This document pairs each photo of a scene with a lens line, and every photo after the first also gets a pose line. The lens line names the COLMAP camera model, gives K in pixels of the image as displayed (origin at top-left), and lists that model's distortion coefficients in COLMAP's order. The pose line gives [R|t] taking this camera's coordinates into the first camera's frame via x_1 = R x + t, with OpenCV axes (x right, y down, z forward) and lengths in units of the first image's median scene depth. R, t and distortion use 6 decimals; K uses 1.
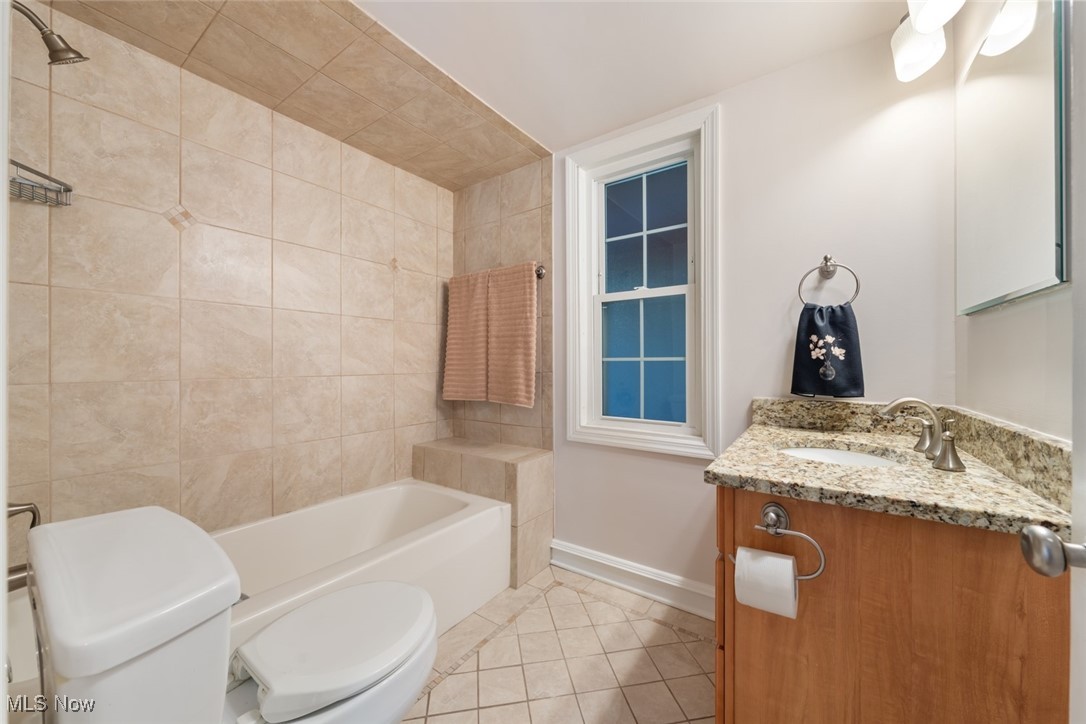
lens RADIAL K [[395.3, 0, 541.2], [0, 395.3, 362.5], [0, 0, 1]] dist [-0.002595, 0.000034]
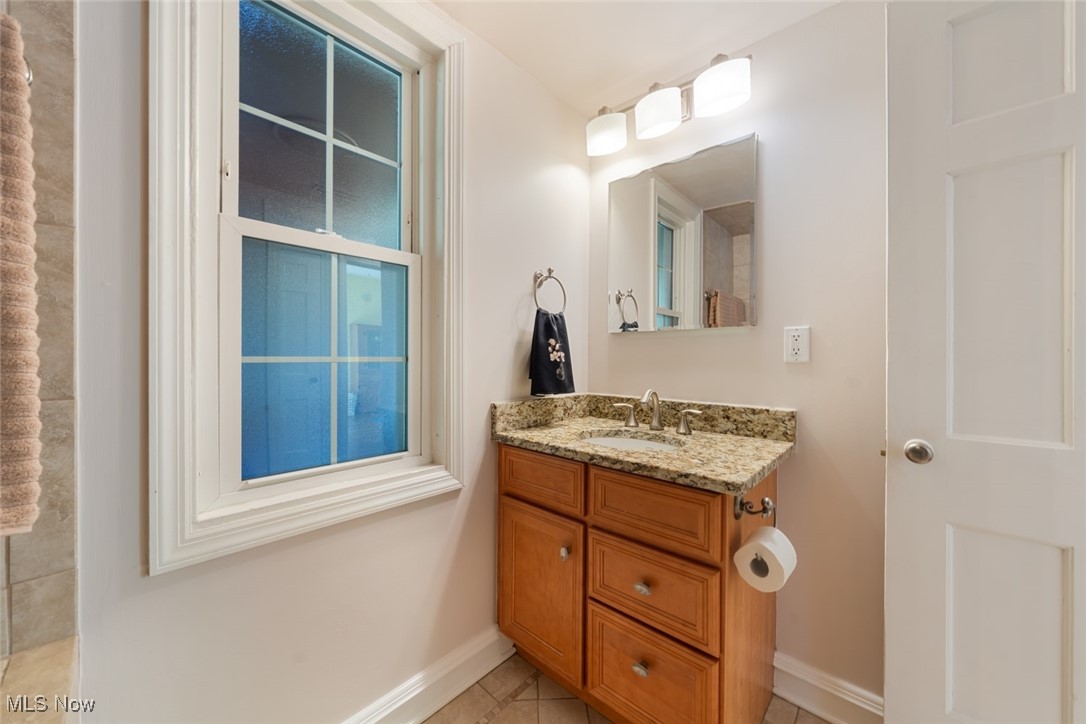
lens RADIAL K [[395.3, 0, 541.8], [0, 395.3, 359.5], [0, 0, 1]] dist [-0.002595, 0.000034]
pose [[0.123117, -0.003189, 0.992387, -0.384941], [-0.005196, 0.999979, 0.003858, -0.017249], [-0.992379, -0.005632, 0.123098, 0.885075]]
